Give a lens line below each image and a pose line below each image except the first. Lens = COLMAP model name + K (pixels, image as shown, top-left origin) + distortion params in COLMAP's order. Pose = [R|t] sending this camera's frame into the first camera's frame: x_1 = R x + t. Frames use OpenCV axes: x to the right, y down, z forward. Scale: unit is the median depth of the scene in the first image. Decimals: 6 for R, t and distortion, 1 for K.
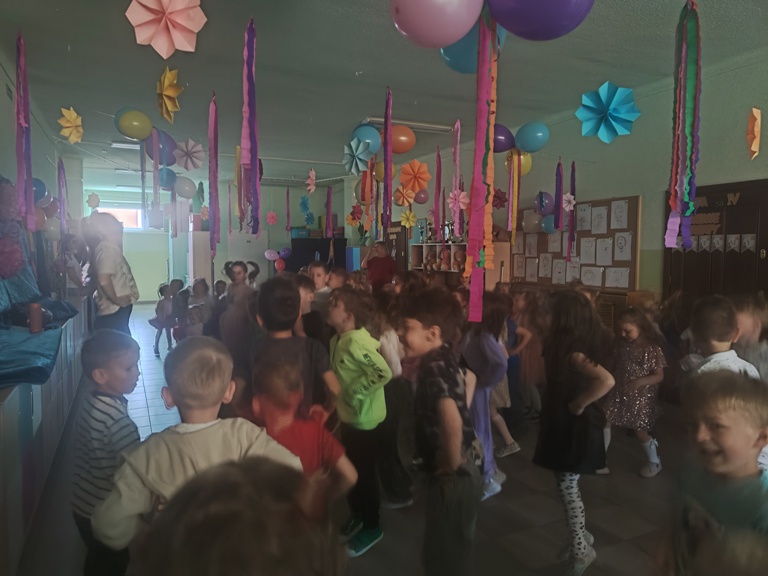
lens RADIAL K [[544.0, 0, 384.0], [0, 544.0, 286.7], [0, 0, 1]] dist [-0.001129, 0.007401]
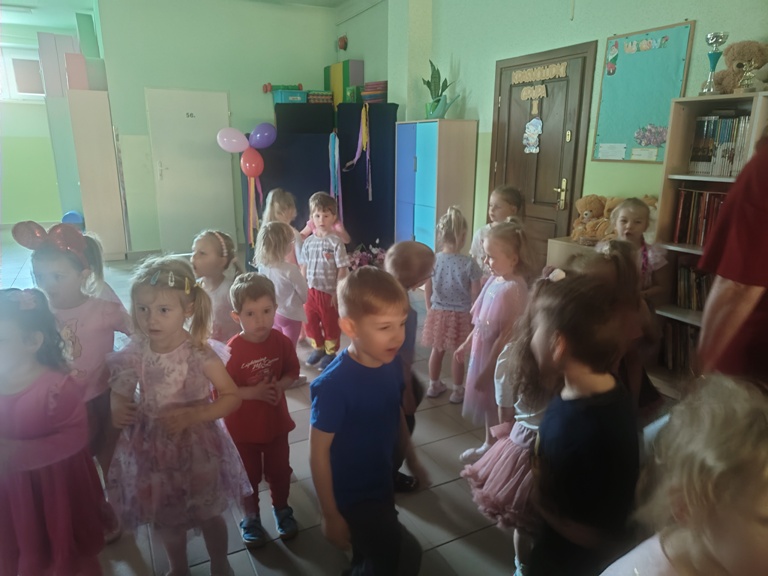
lens RADIAL K [[544.0, 0, 383.6], [0, 544.0, 287.5], [0, 0, 1]] dist [-0.001129, 0.007401]
pose [[0.999732, -0.003814, 0.022843, -0.088546], [-0.000677, 0.981111, 0.193442, -0.025261], [-0.023149, -0.193406, 0.980846, 0.511466]]
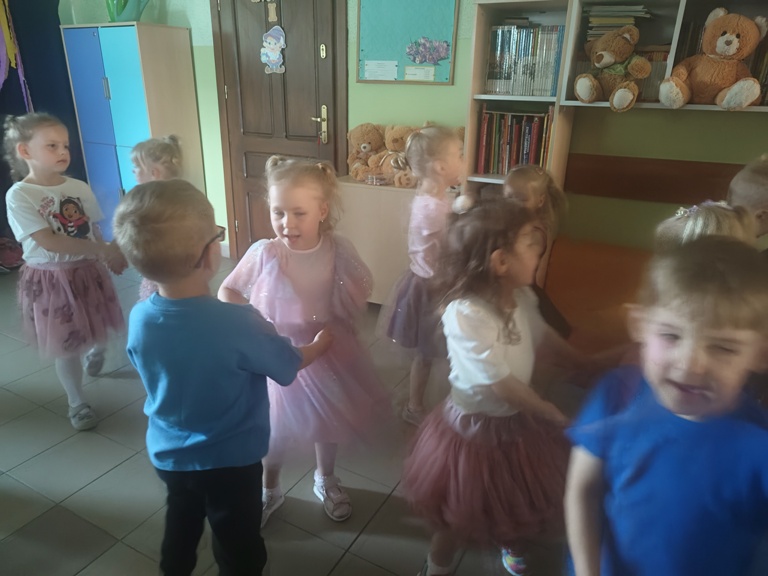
lens RADIAL K [[544.0, 0, 385.1], [0, 544.0, 289.9], [0, 0, 1]] dist [-0.001129, 0.007401]
pose [[0.816375, -0.189538, 0.545533, -0.113598], [0.019142, 0.952973, 0.302451, -0.019713], [-0.577204, -0.236471, 0.781612, 0.597430]]
